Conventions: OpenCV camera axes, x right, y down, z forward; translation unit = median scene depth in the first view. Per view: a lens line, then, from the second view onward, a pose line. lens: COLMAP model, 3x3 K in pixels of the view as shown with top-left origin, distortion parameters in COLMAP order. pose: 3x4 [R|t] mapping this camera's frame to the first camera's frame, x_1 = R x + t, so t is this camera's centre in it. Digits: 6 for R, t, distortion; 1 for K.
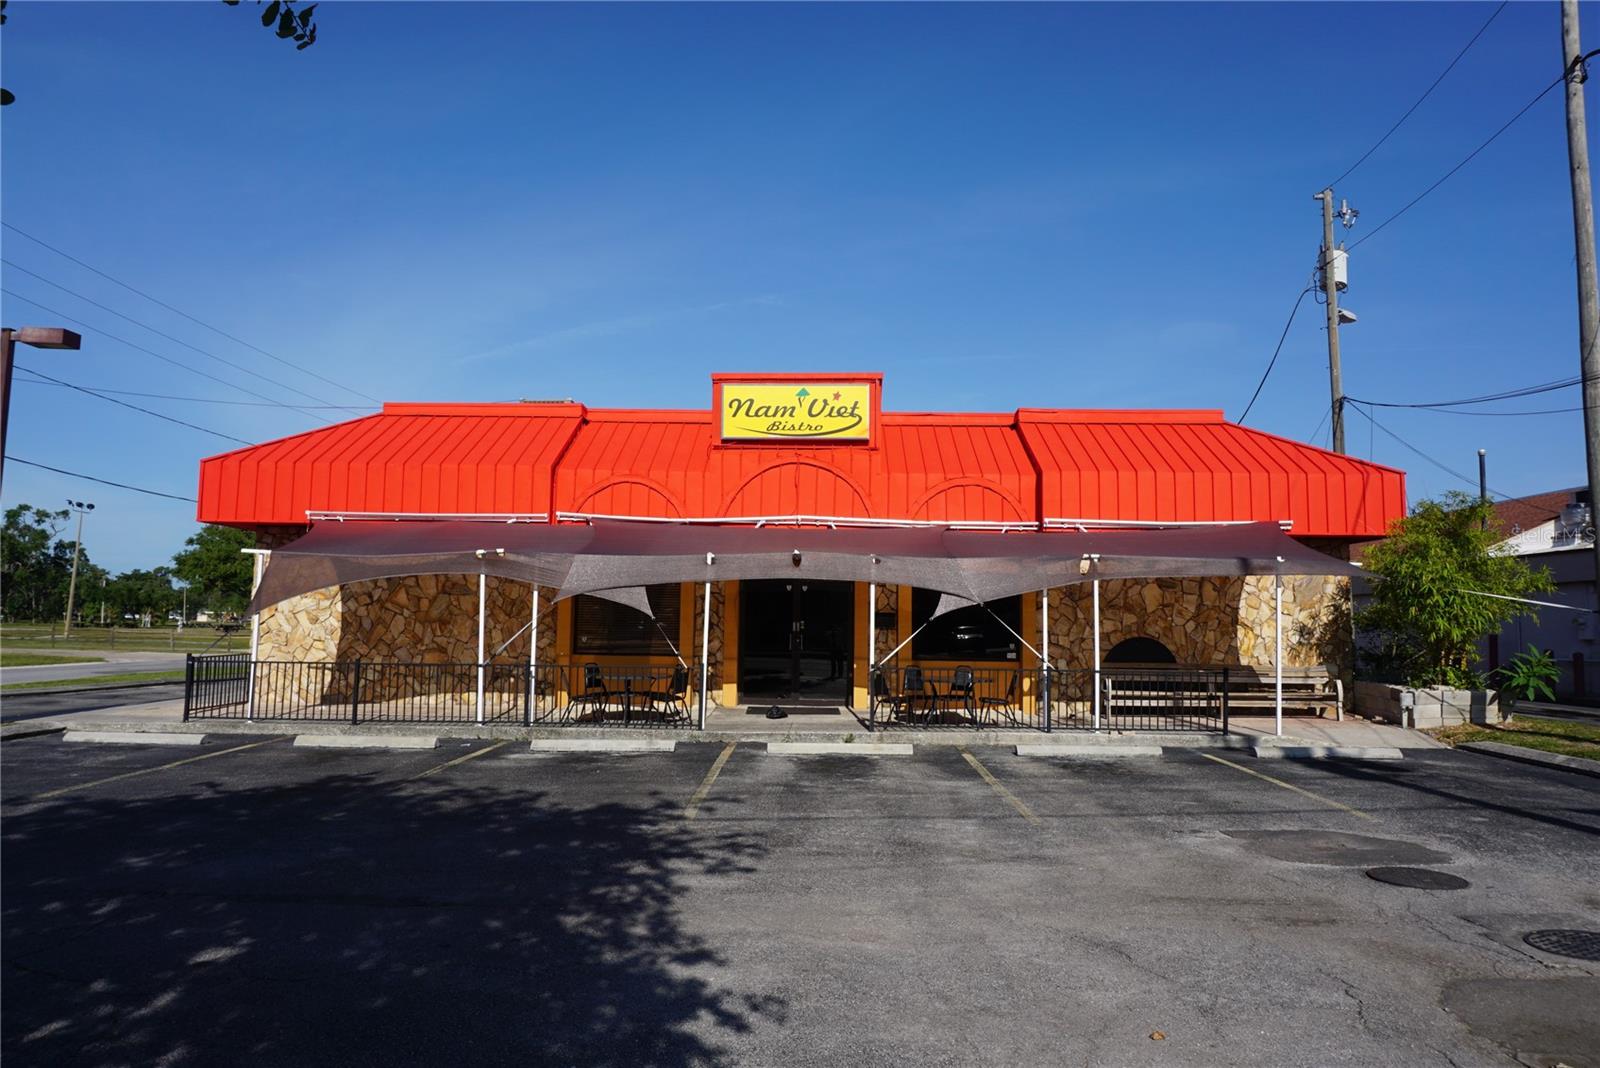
lens RADIAL K [[1072.5, 0, 800.2], [0, 1072.5, 531.7], [0, 0, 1]] dist [-0.043005, 0.028291]
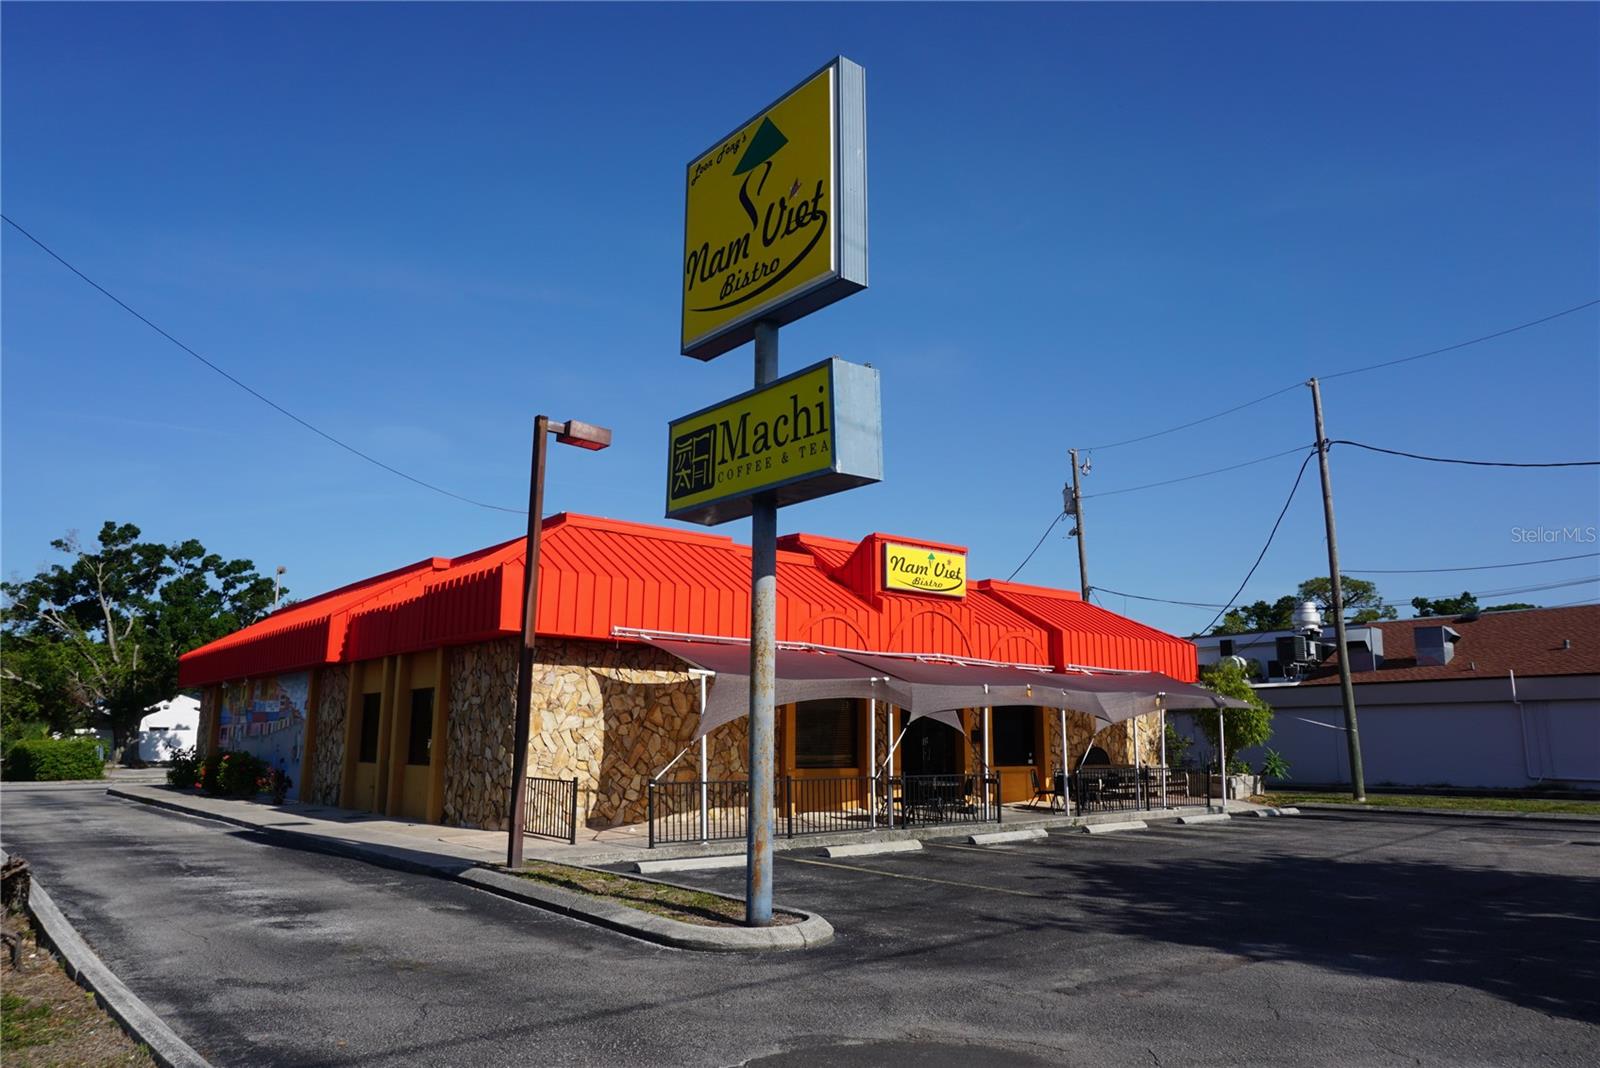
lens RADIAL K [[1072.5, 0, 795.8], [0, 1072.5, 528.3], [0, 0, 1]] dist [-0.043005, 0.028291]
pose [[0.753198, 0.121344, 0.646504, -0.972776], [-0.053564, 0.990888, -0.123578, 0.003759], [-0.655609, 0.058449, 0.752835, 0.142546]]
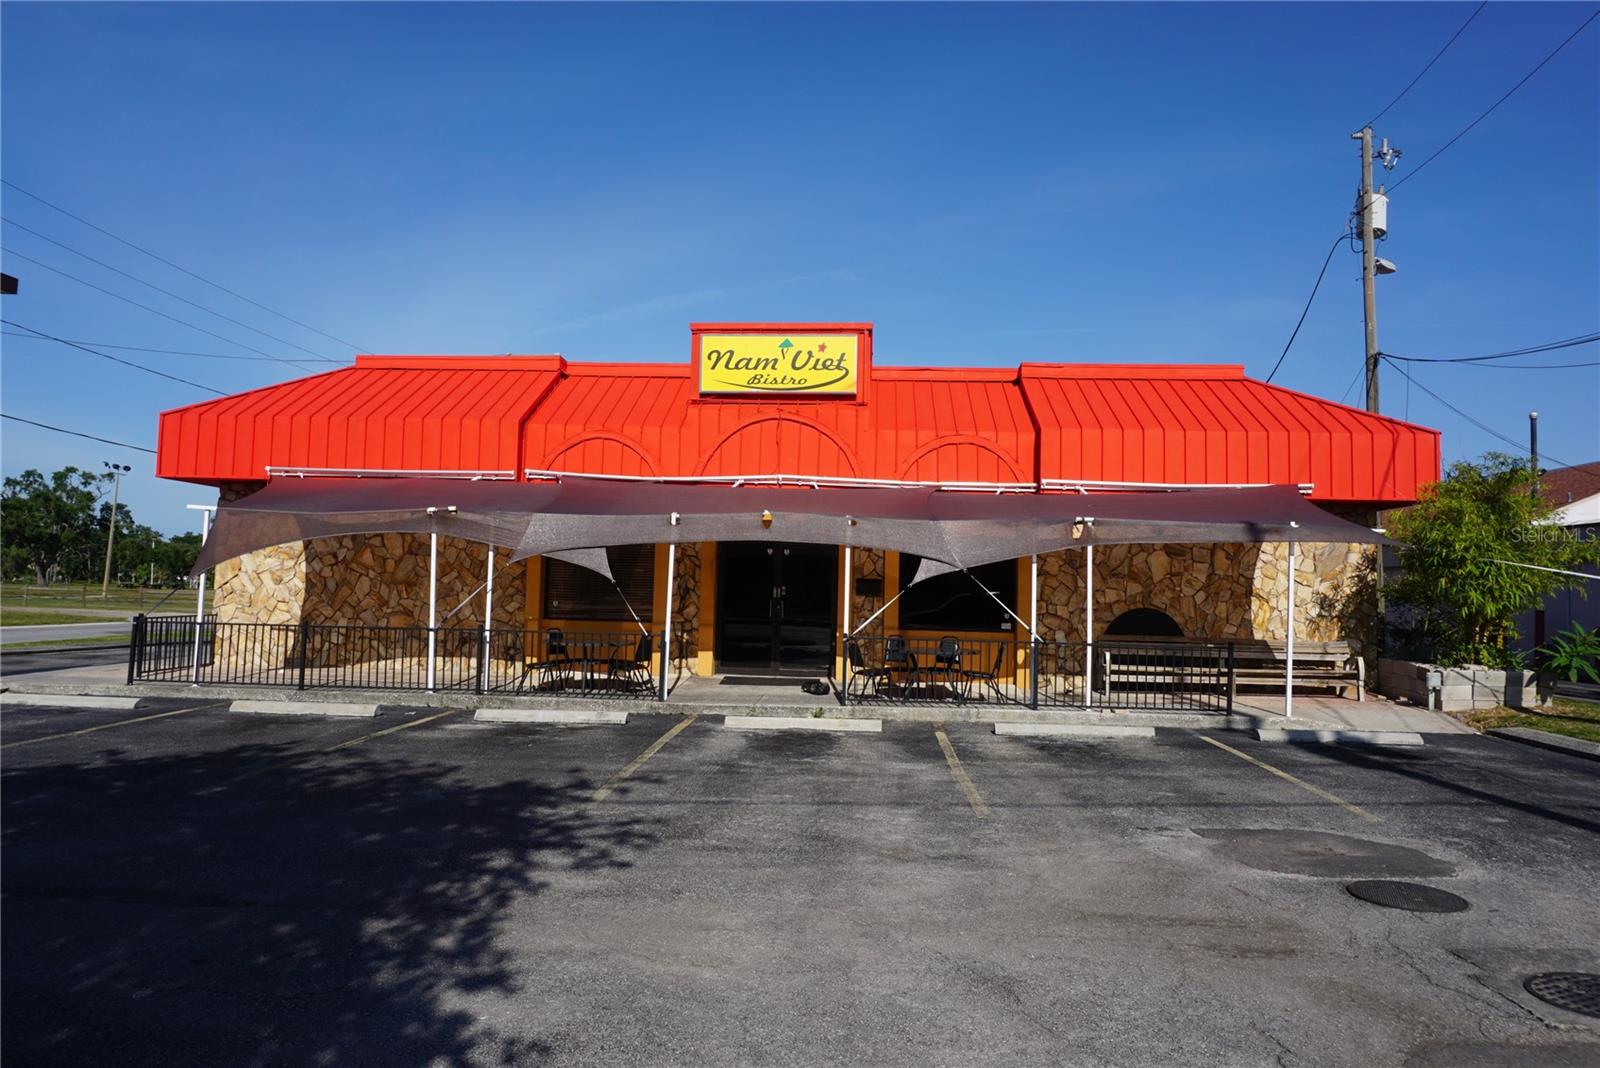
lens RADIAL K [[1072.5, 0, 797.7], [0, 1072.5, 530.3], [0, 0, 1]] dist [-0.043005, 0.028291]
pose [[0.999123, 0.008679, -0.040966, 0.053539], [-0.007517, 0.999567, 0.028434, 0.006877], [0.041195, -0.028101, 0.998756, 0.060613]]
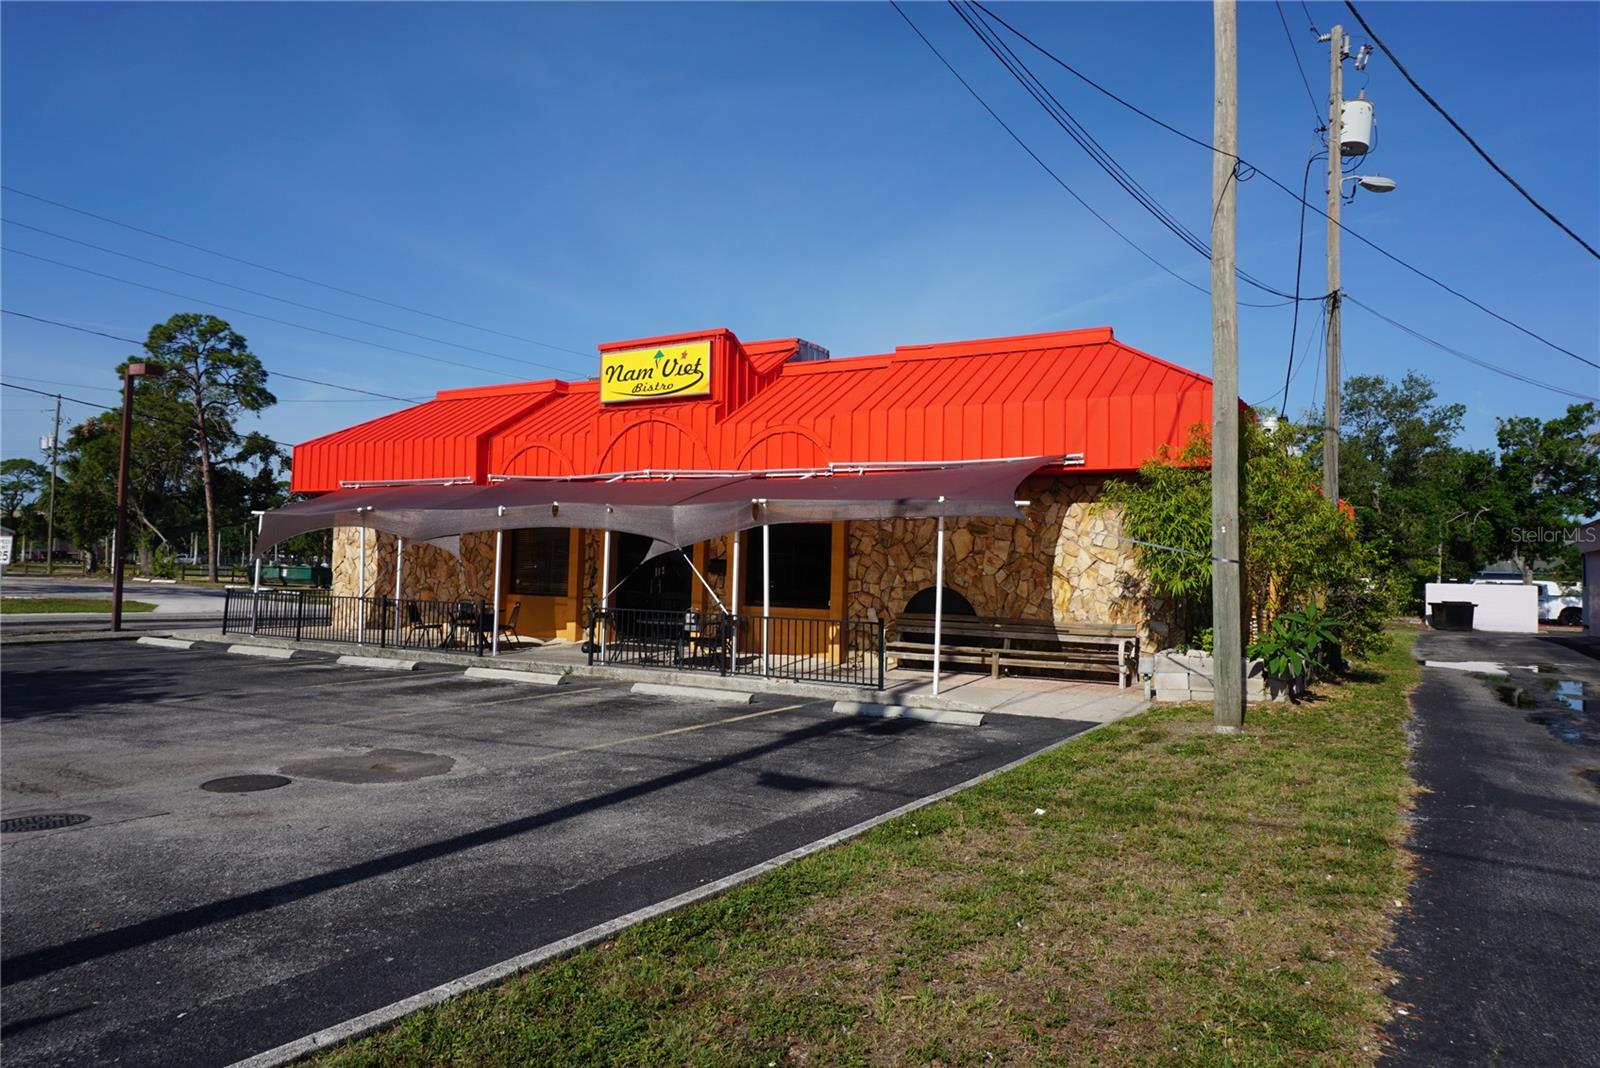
lens RADIAL K [[1072.5, 0, 799.4], [0, 1072.5, 535.4], [0, 0, 1]] dist [-0.043005, 0.028291]
pose [[0.869186, -0.009393, -0.494396, 0.665794], [0.029791, 0.998998, 0.033394, 0.019546], [0.493587, -0.043754, 0.868595, 0.135002]]
